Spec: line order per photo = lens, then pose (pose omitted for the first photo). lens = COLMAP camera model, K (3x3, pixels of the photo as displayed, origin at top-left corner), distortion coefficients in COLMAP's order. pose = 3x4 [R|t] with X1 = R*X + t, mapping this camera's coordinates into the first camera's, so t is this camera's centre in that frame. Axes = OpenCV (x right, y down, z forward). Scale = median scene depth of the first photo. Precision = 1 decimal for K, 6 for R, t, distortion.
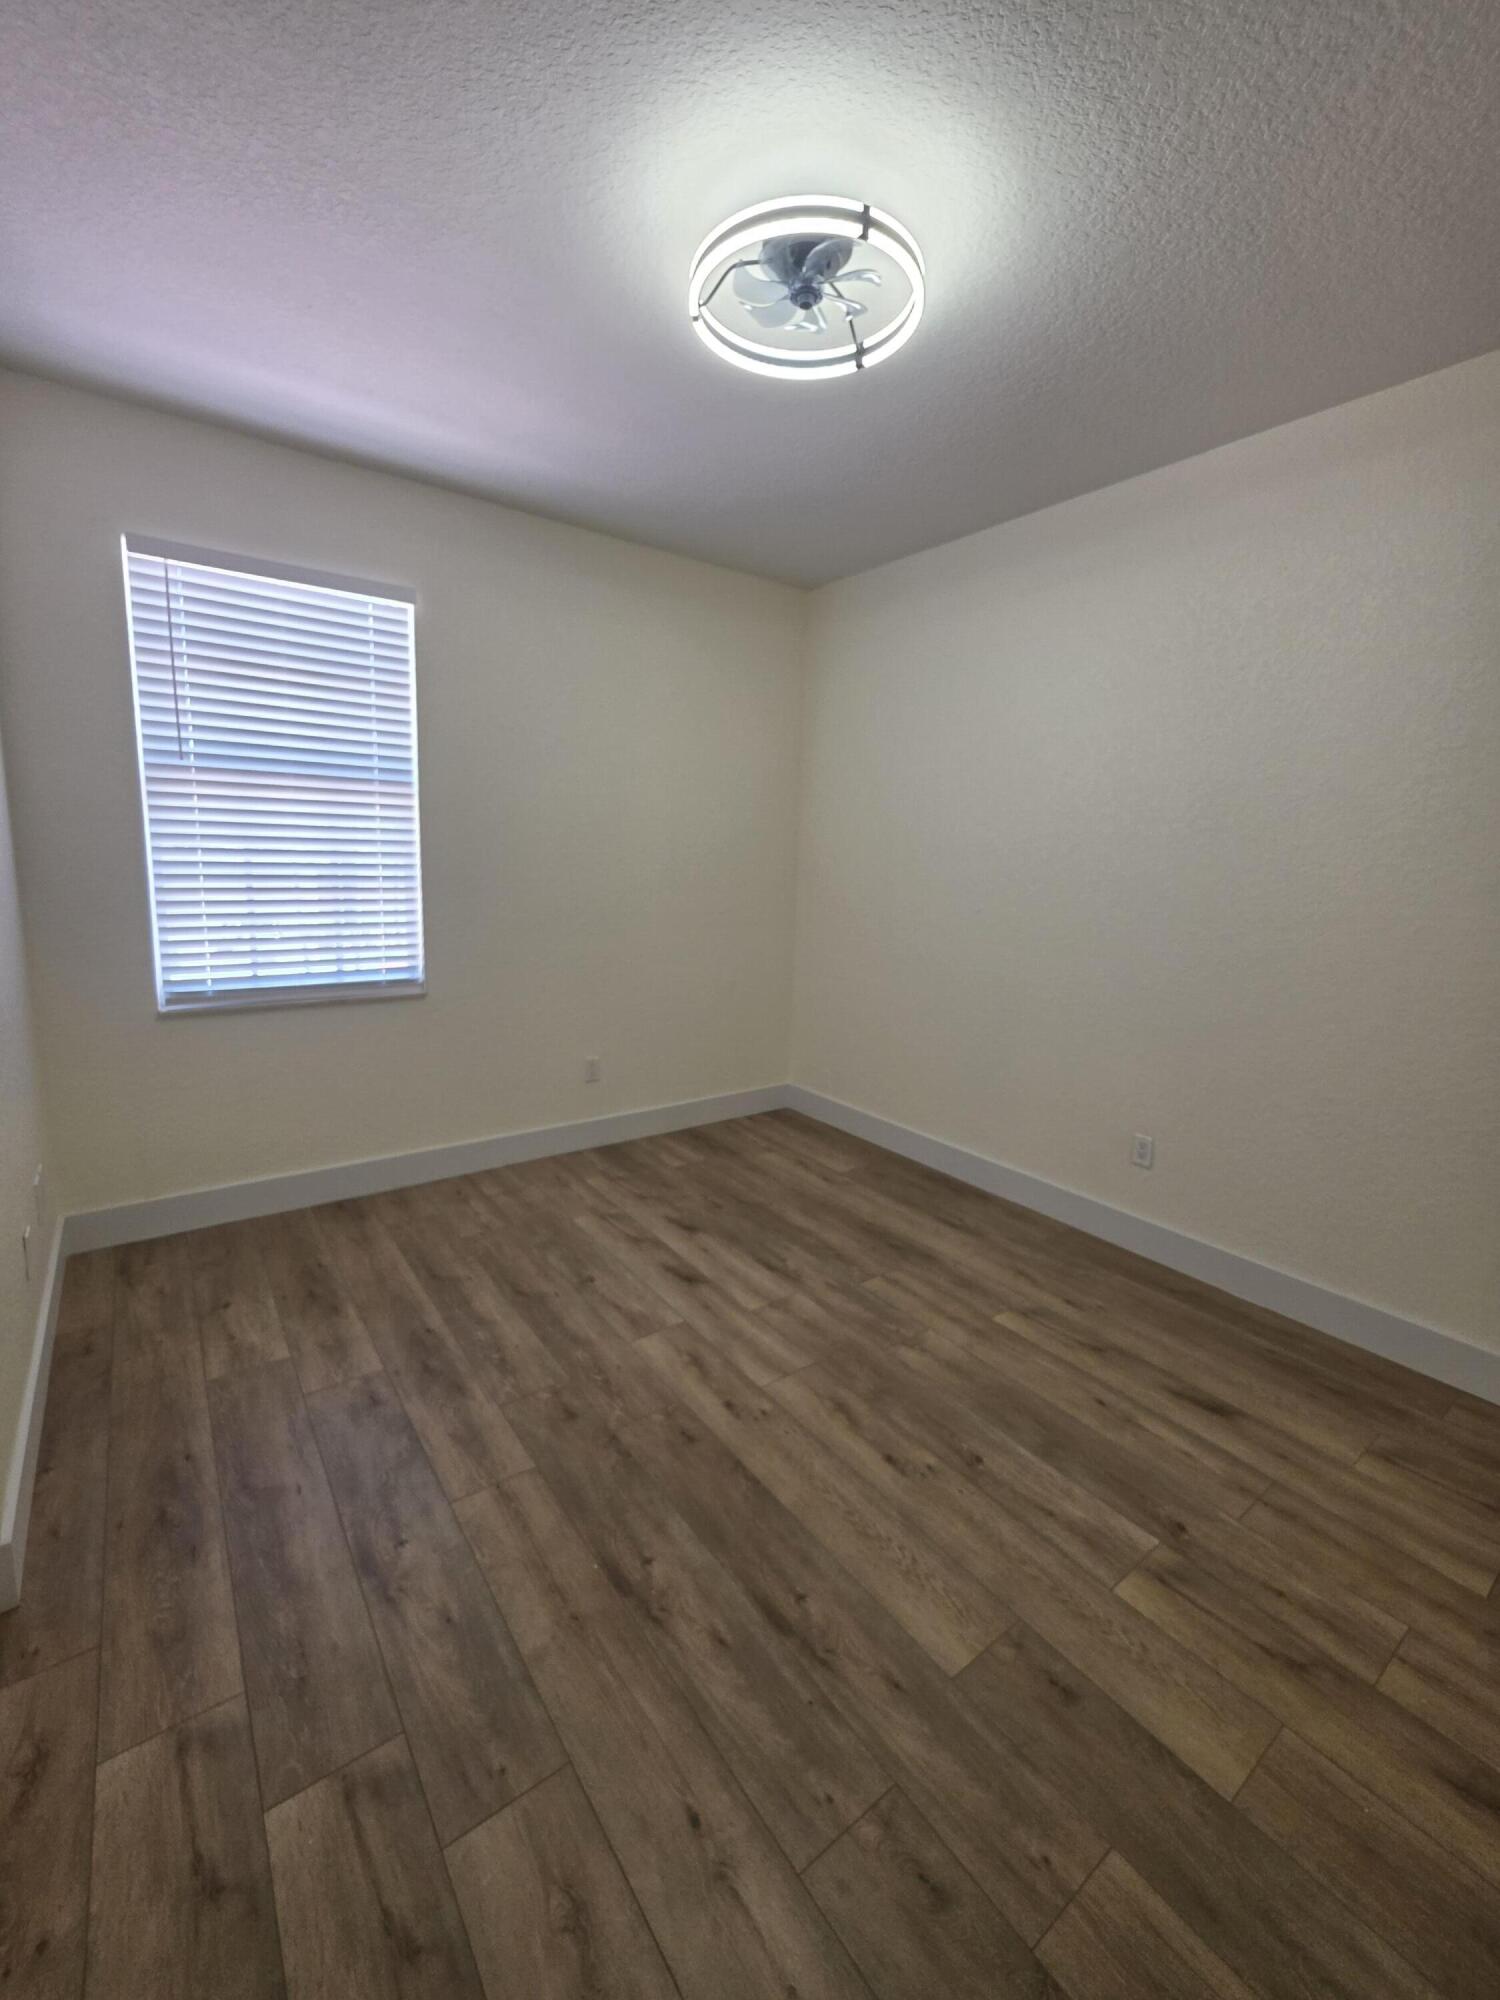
lens RADIAL K [[807.2, 0, 753.3], [0, 807.2, 1001.0], [0, 0, 1]] dist [-0.000469, -0.000146]
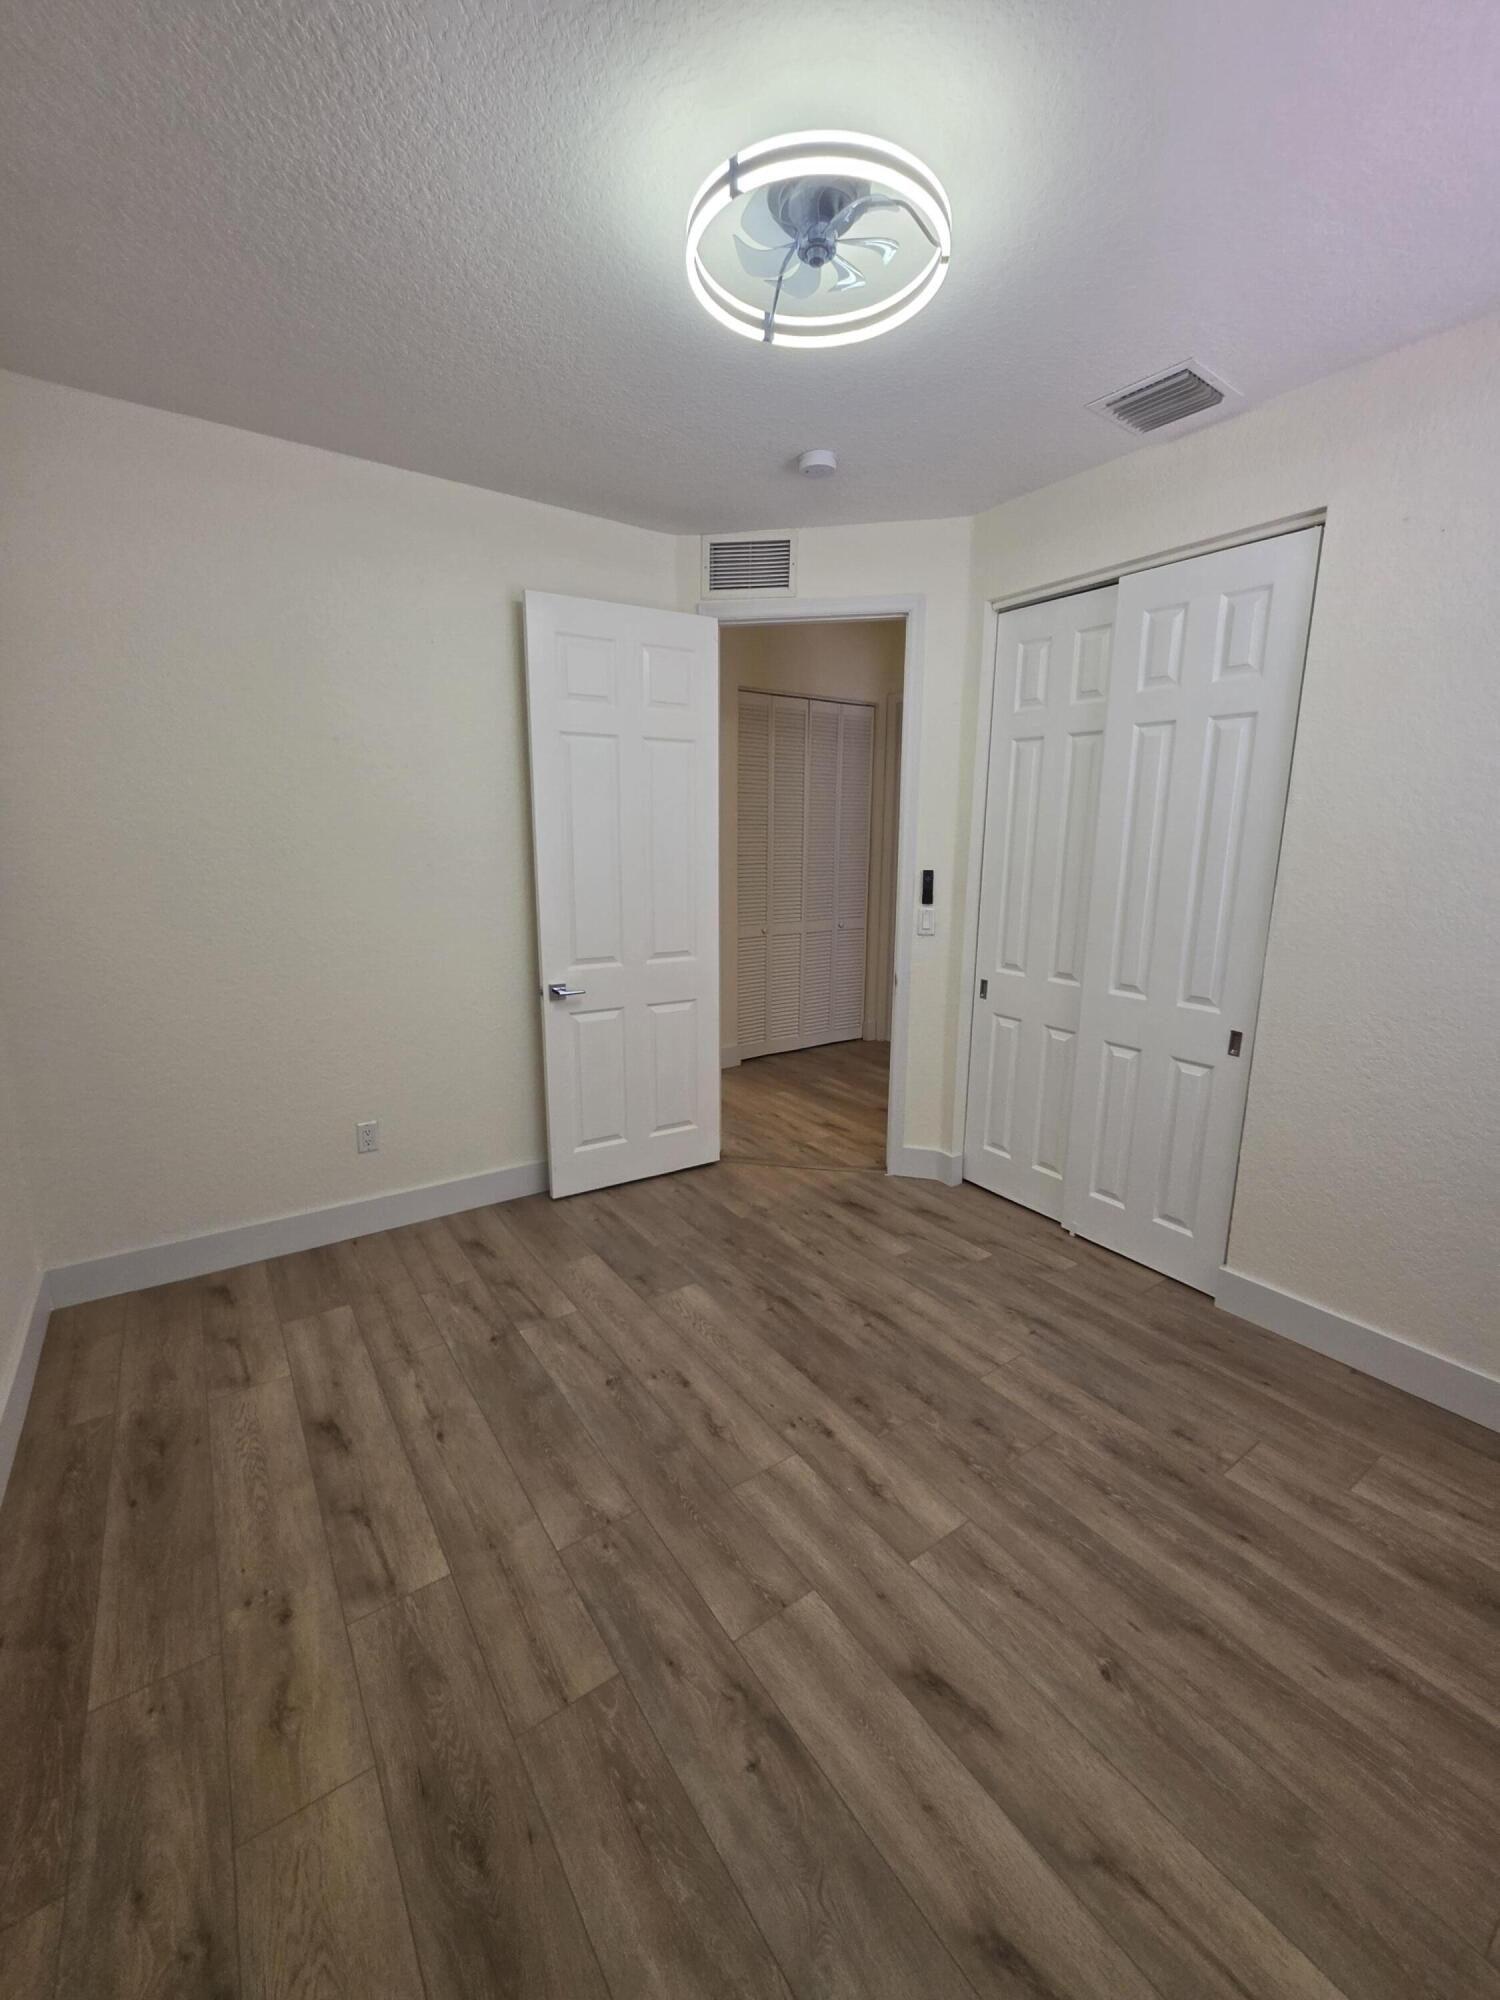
lens RADIAL K [[807.2, 0, 747.3], [0, 807.2, 995.7], [0, 0, 1]] dist [-0.000469, -0.000146]
pose [[-0.998559, -0.043101, 0.031966, 0.061002], [-0.027949, 0.926258, 0.375853, -0.369217], [-0.045808, 0.374418, -0.926128, 1.737558]]
